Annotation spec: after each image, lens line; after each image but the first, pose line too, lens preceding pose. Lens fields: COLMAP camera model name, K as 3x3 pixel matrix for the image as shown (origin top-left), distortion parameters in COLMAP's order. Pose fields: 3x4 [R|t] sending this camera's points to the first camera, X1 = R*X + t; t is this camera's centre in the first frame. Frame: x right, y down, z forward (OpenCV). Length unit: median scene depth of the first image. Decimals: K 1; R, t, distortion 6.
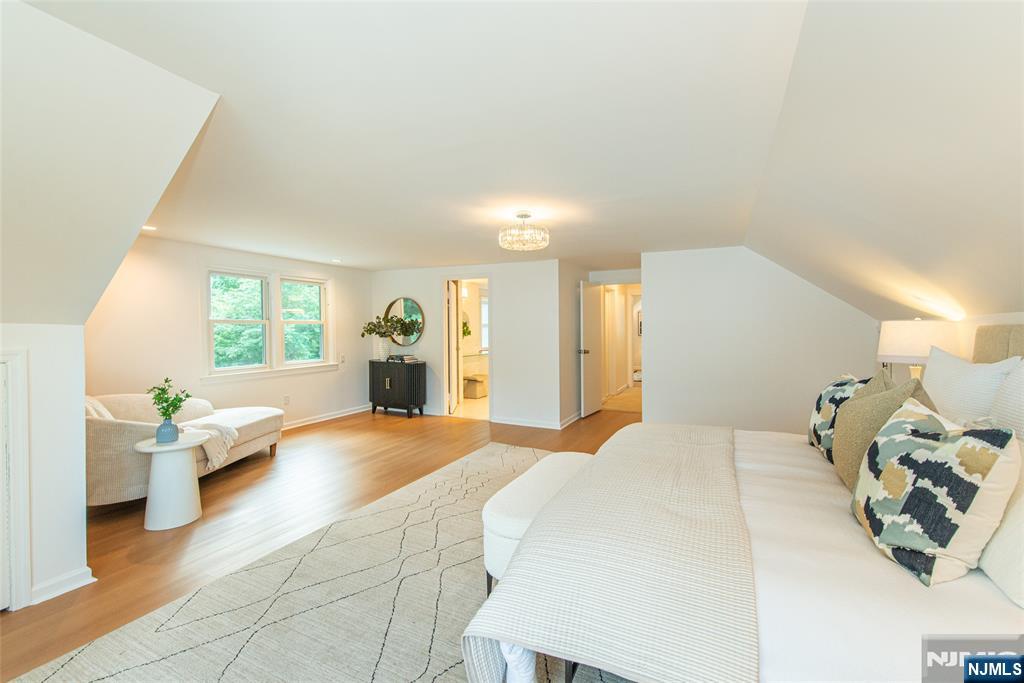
lens RADIAL K [[410.7, 0, 514.7], [0, 410.7, 334.0], [0, 0, 1]] dist [0.003916, -0.000003]
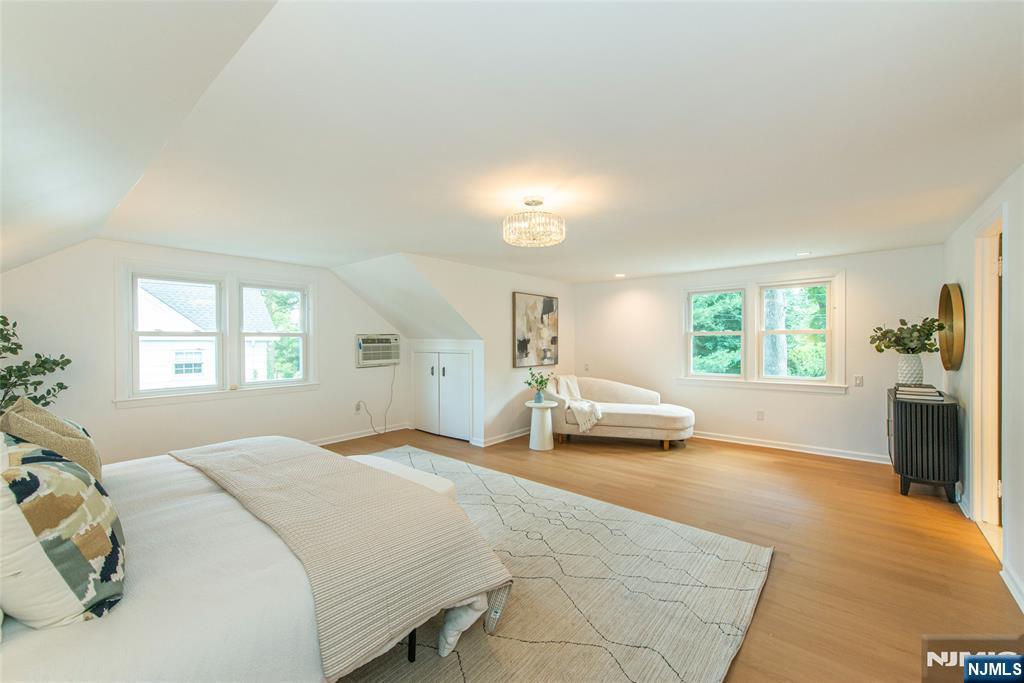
lens RADIAL K [[405.3, 0, 516.8], [0, 405.3, 338.8], [0, 0, 1]] dist [0.000422, -0.000093]
pose [[-0.230899, 0.006924, -0.972953, 0.699146], [-0.005483, 0.999950, 0.008417, -0.028128], [0.972962, 0.007278, -0.230849, 0.994061]]
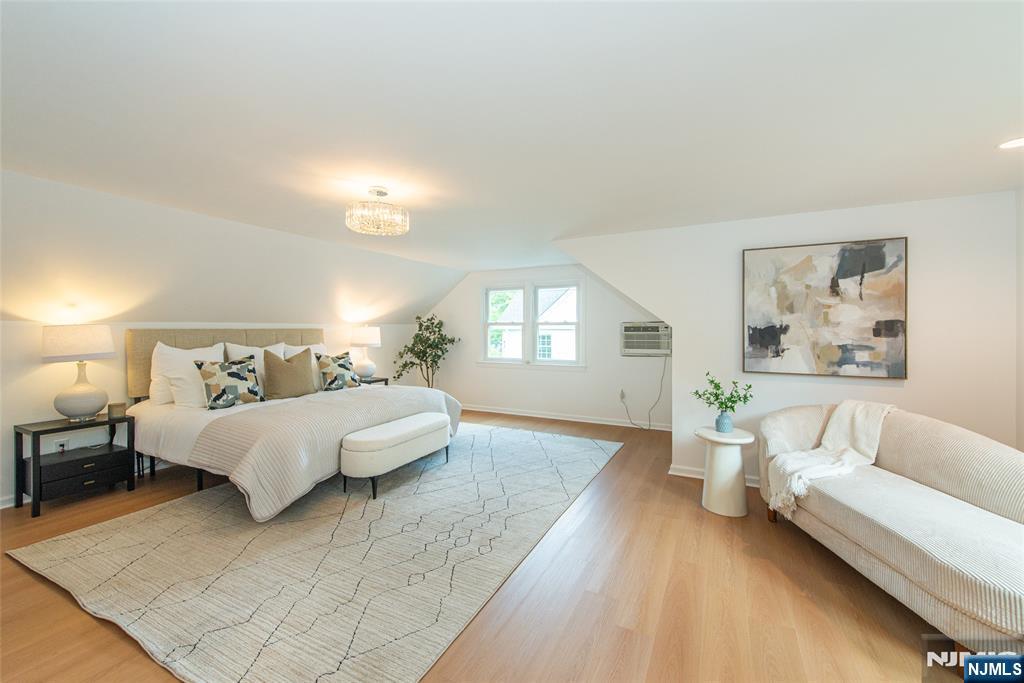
lens RADIAL K [[410.7, 0, 514.7], [0, 410.7, 334.0], [0, 0, 1]] dist [0.003916, -0.000003]
pose [[-0.999899, 0.006361, 0.012713, -0.224953], [0.006610, 0.999785, 0.019639, -0.018291], [-0.012585, 0.019721, -0.999726, 1.577692]]
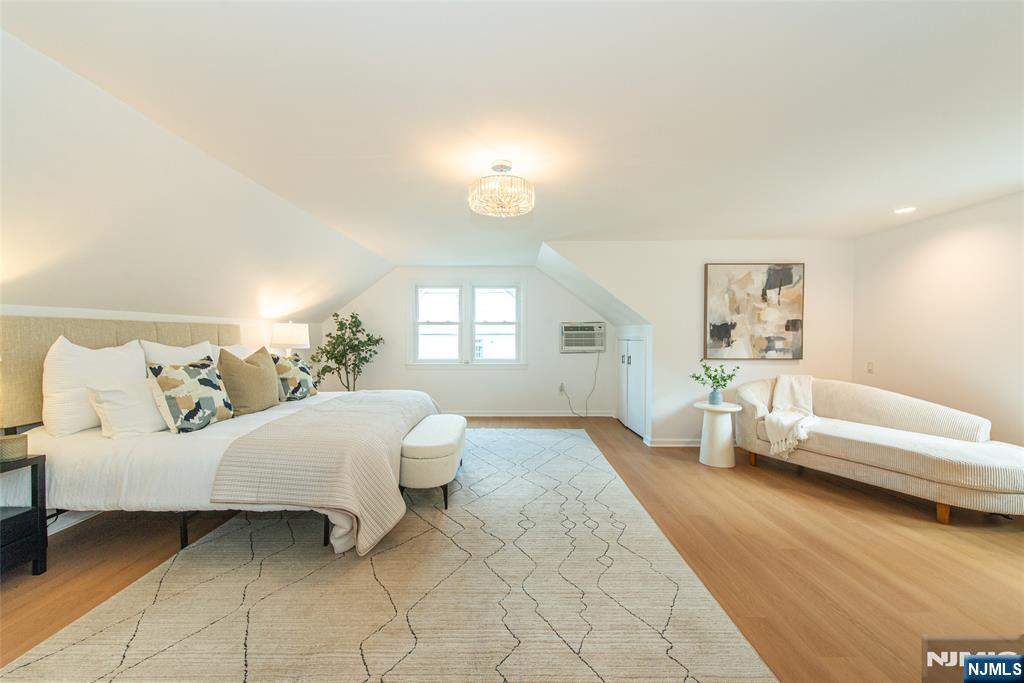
lens RADIAL K [[409.0, 0, 509.0], [0, 409.0, 349.6], [0, 0, 1]] dist [0.002540, 0.000017]
pose [[-0.899898, 0.020849, -0.435603, 0.298491], [0.002742, 0.999107, 0.042155, 0.009768], [0.436093, 0.036741, -0.899151, 1.462817]]
